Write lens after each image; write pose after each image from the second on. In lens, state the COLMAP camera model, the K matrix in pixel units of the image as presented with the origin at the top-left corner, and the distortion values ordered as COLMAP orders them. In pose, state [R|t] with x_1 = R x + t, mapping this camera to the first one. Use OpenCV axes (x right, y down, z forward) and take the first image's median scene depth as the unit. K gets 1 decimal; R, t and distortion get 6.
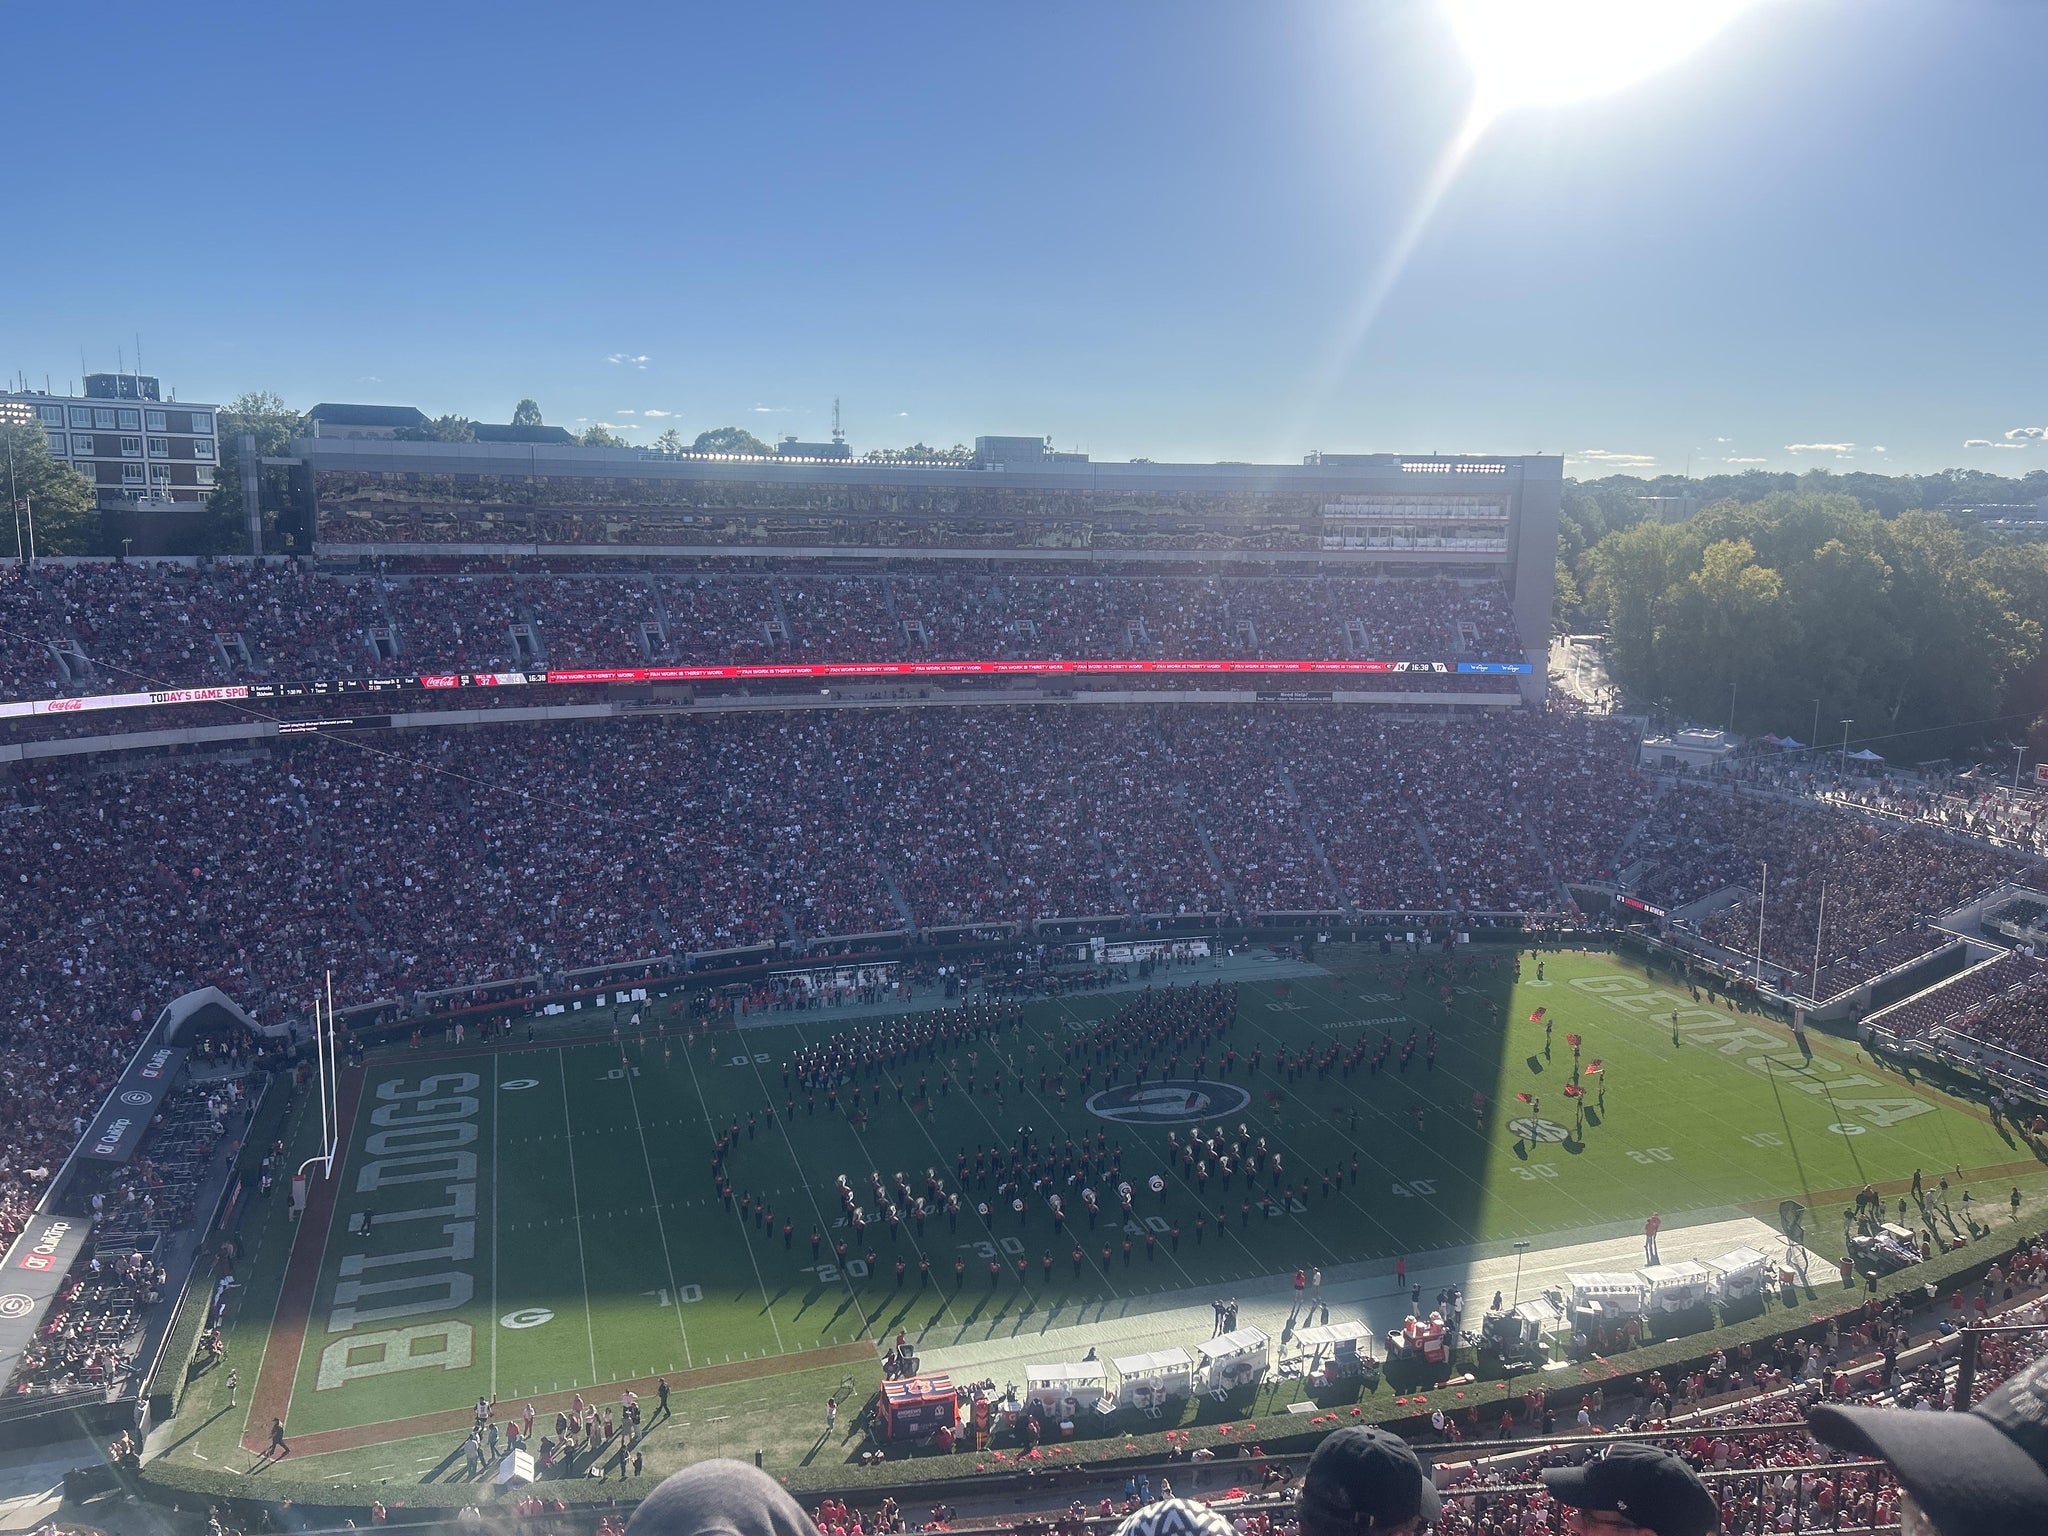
lens RADIAL K [[1532.3, 0, 1026.1], [0, 1532.3, 786.7], [0, 0, 1]] dist [0.043626, -0.038885]
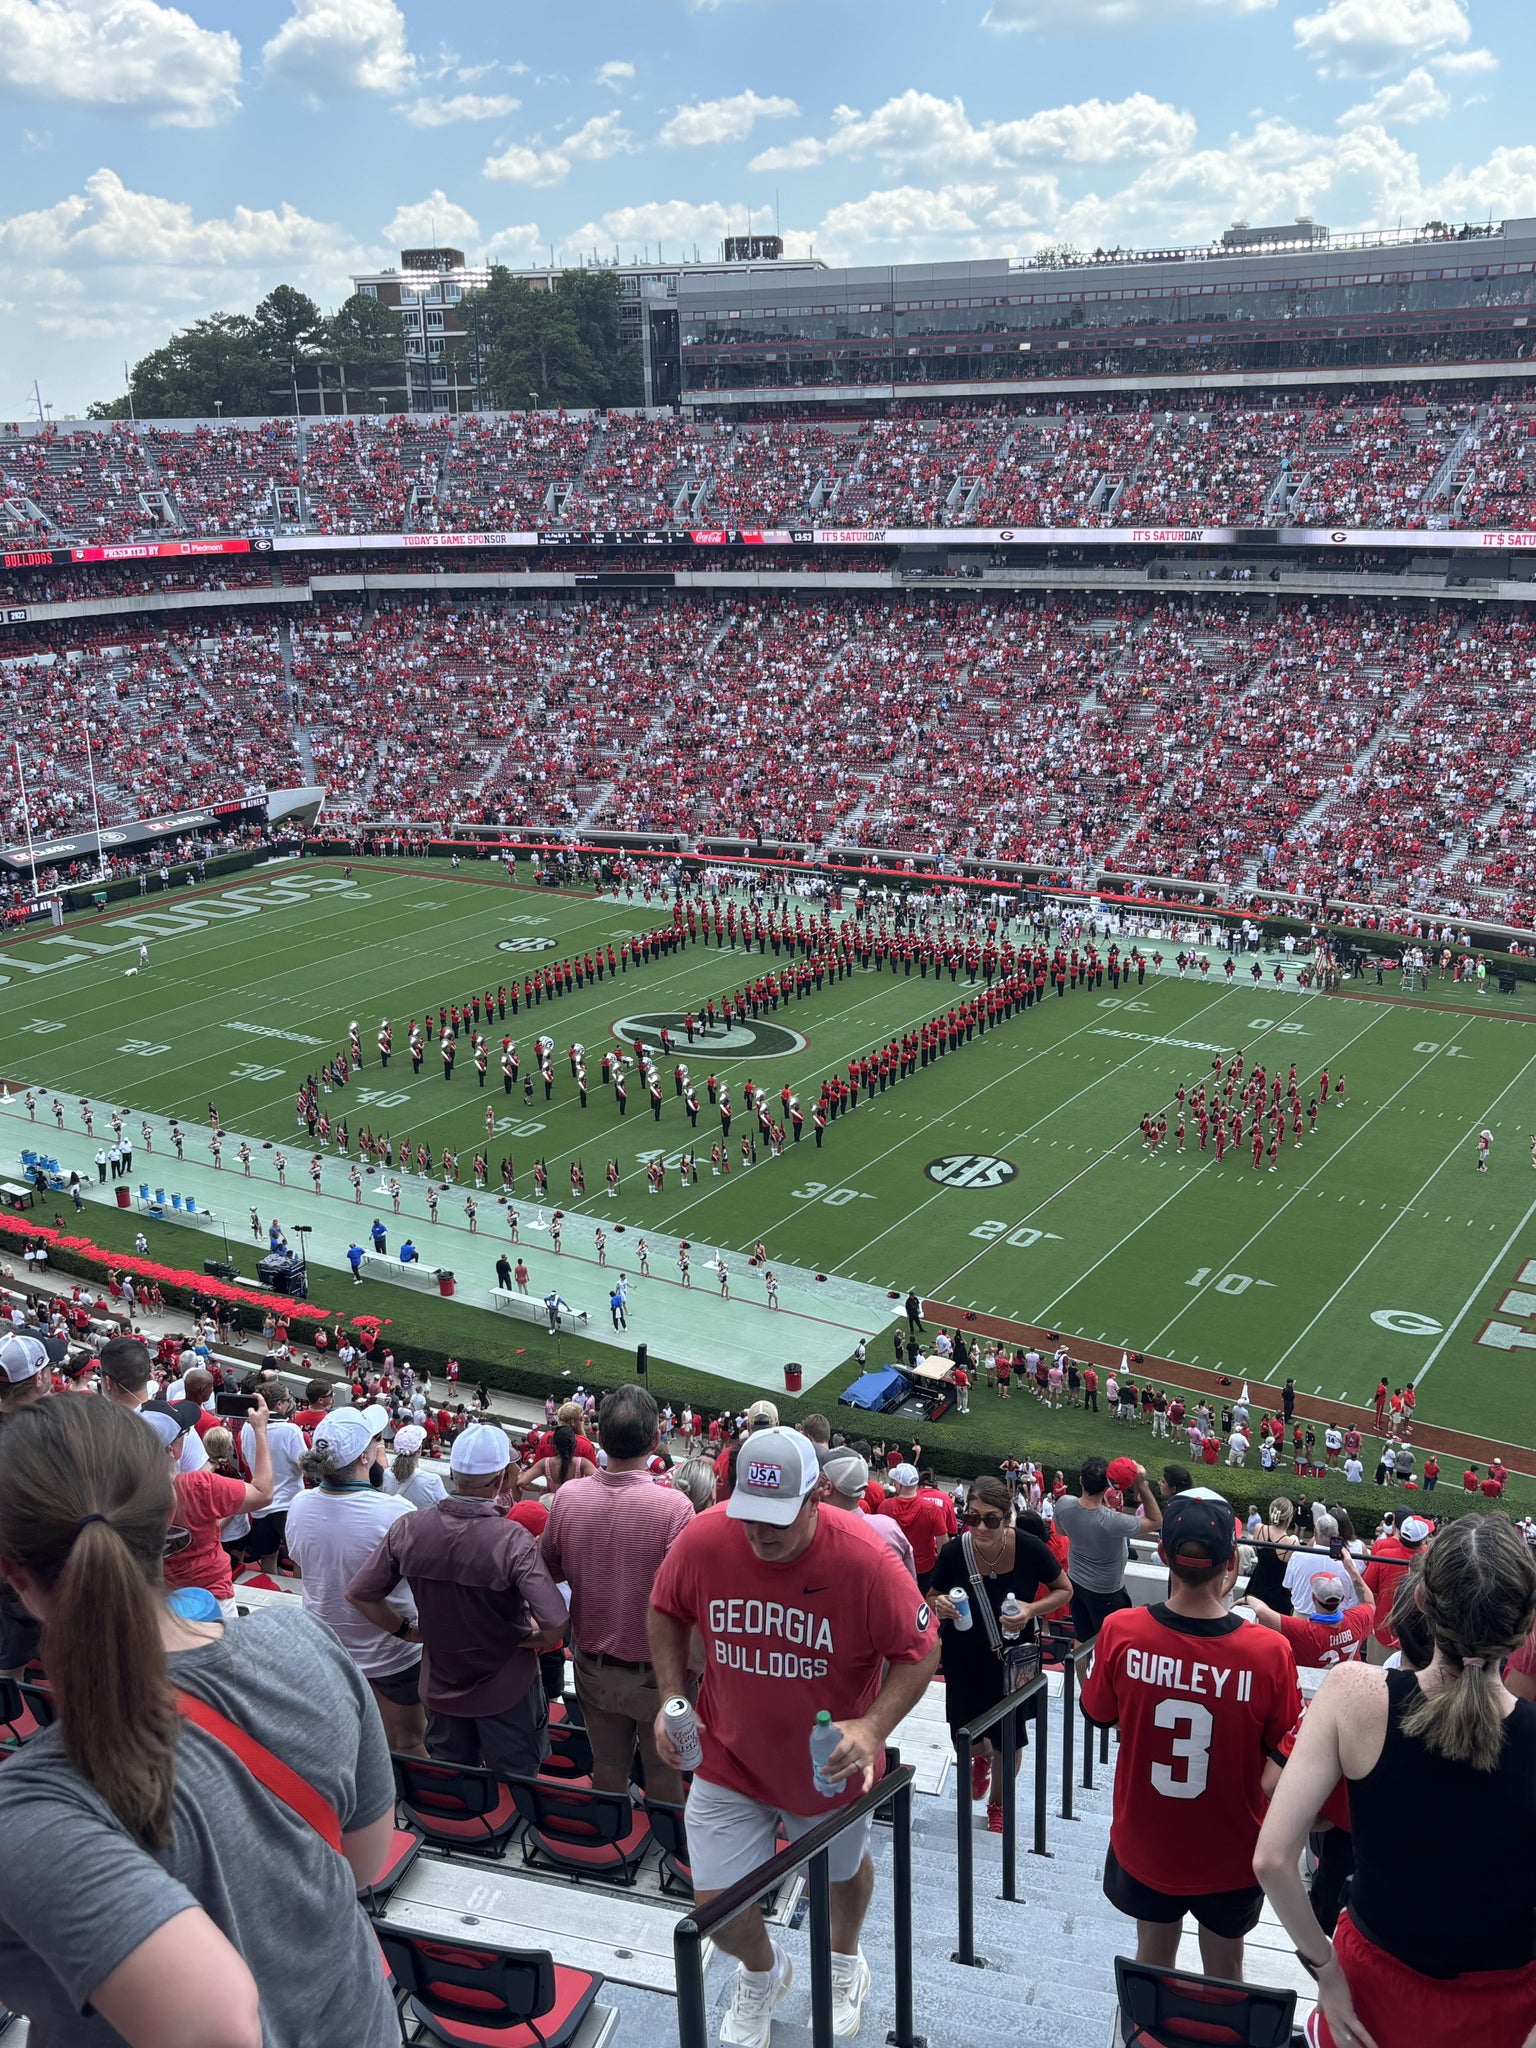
lens RADIAL K [[1971.8, 0, 777.7], [0, 1971.8, 1022.5], [0, 0, 1]] dist [0.025607, 0.000000]
pose [[0.621189, 0.197297, -0.758419, 0.617714], [-0.108356, 0.980117, 0.166221, 0.017733], [0.776134, -0.021075, 0.630216, 0.269328]]
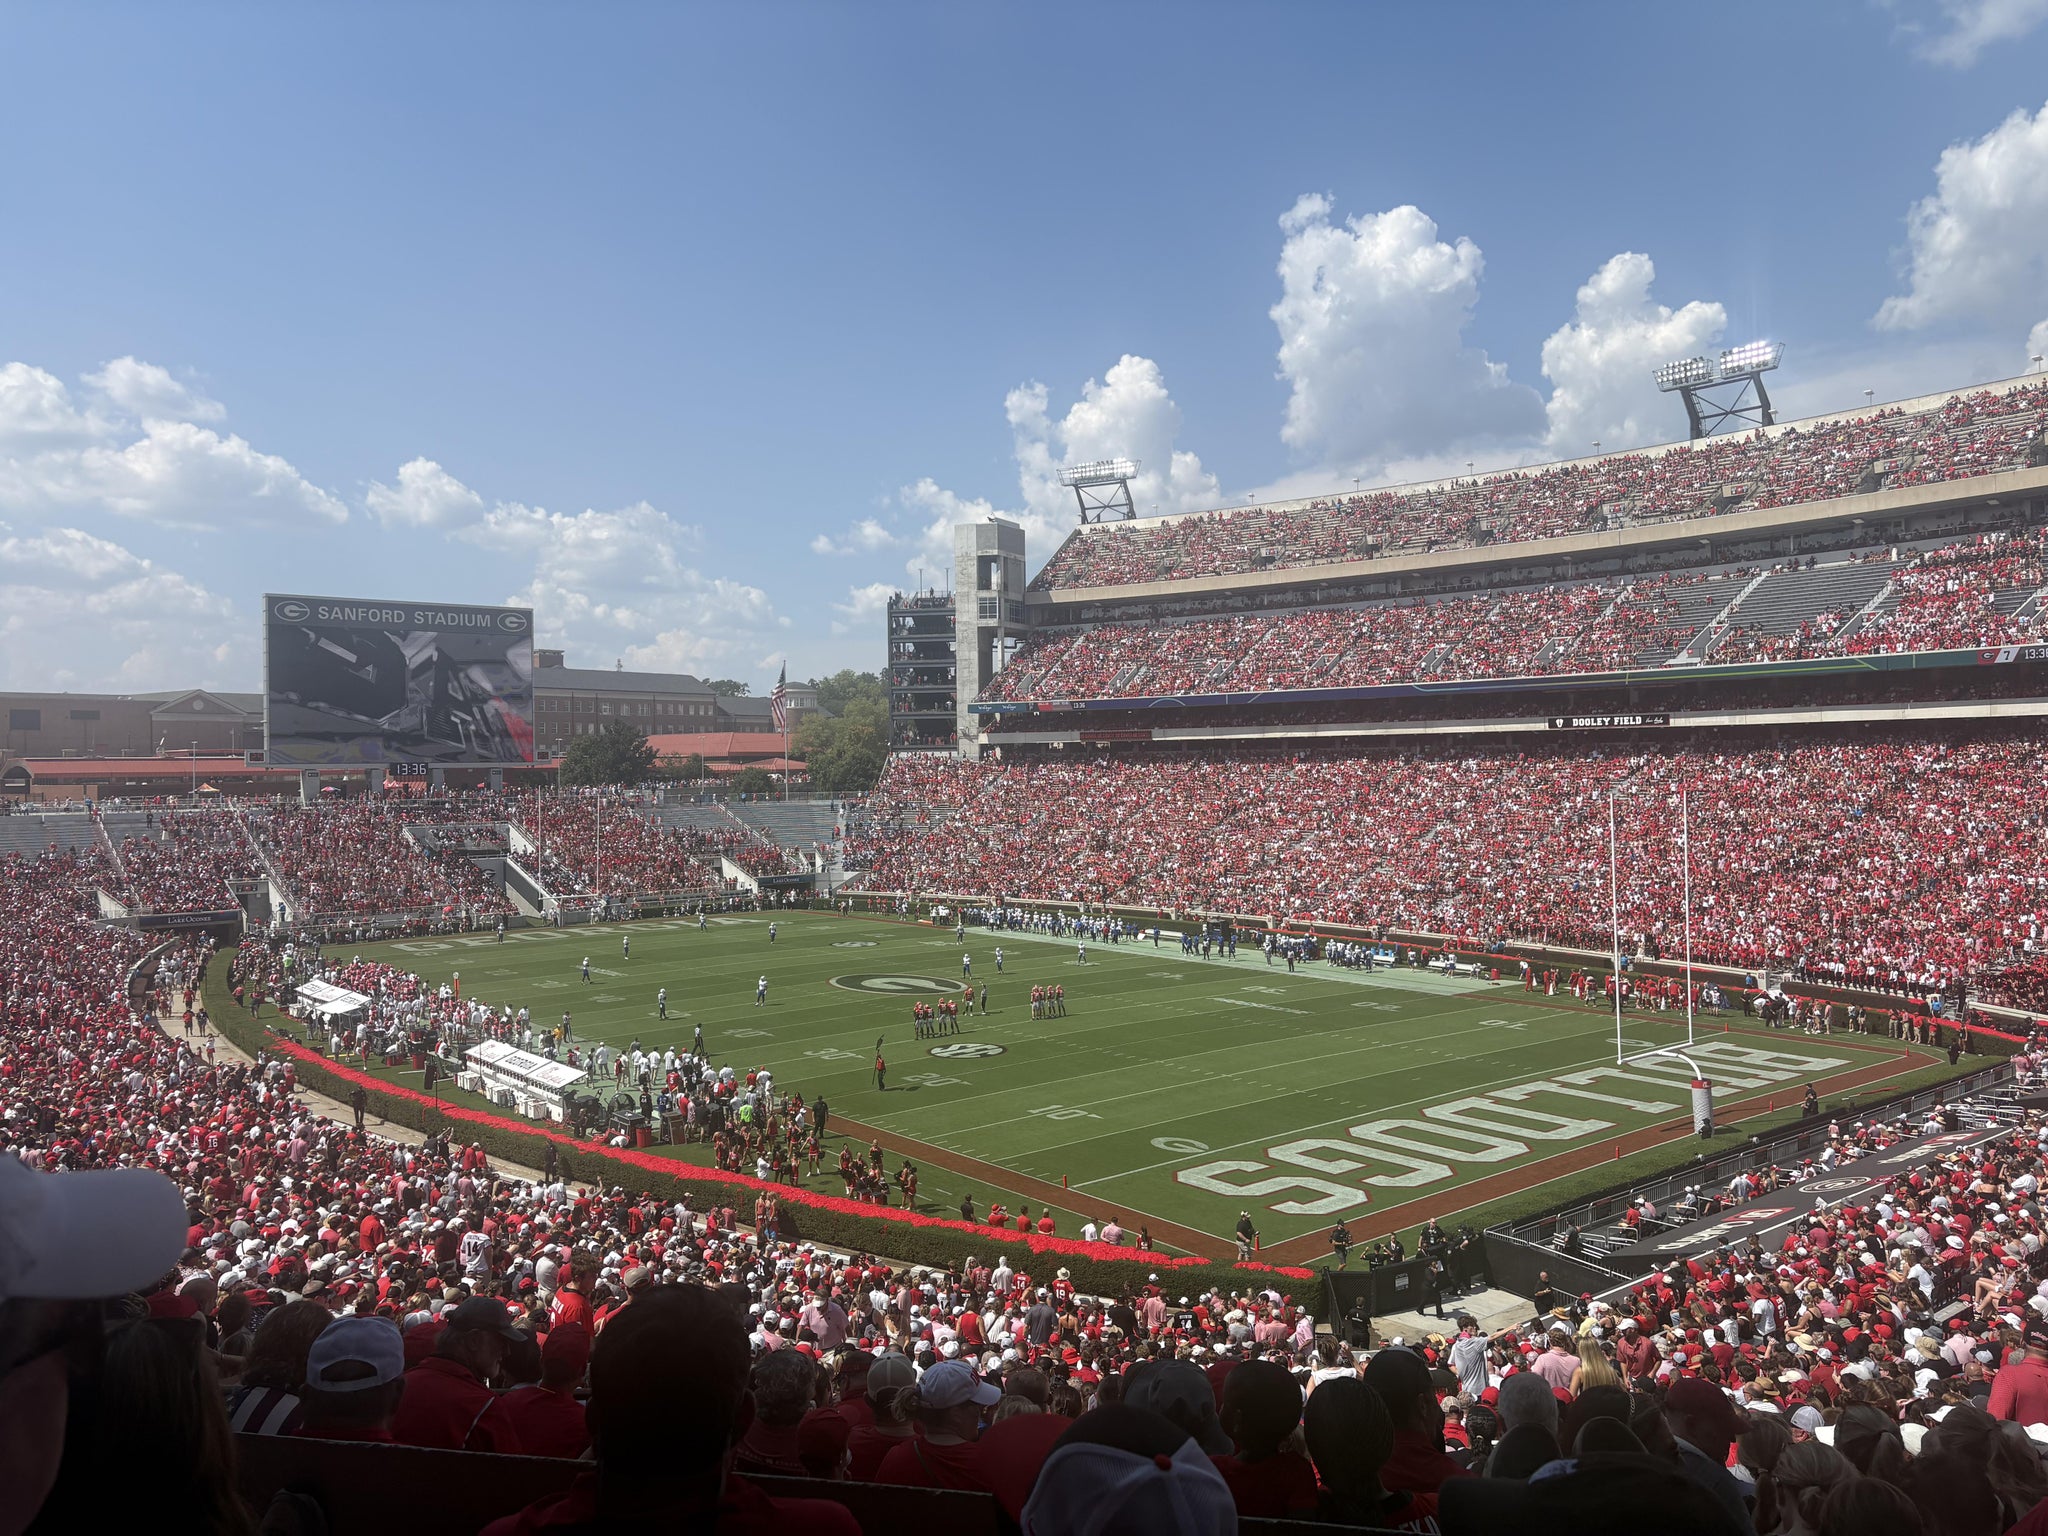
lens RADIAL K [[1532.3, 0, 1016.9], [0, 1532.3, 775.2], [0, 0, 1]] dist [0.043626, -0.038885]
pose [[-0.349952, -0.017043, 0.936612, -0.571348], [0.177467, 0.980522, 0.084150, 0.008604], [-0.919804, 0.195666, -0.340112, 0.854281]]
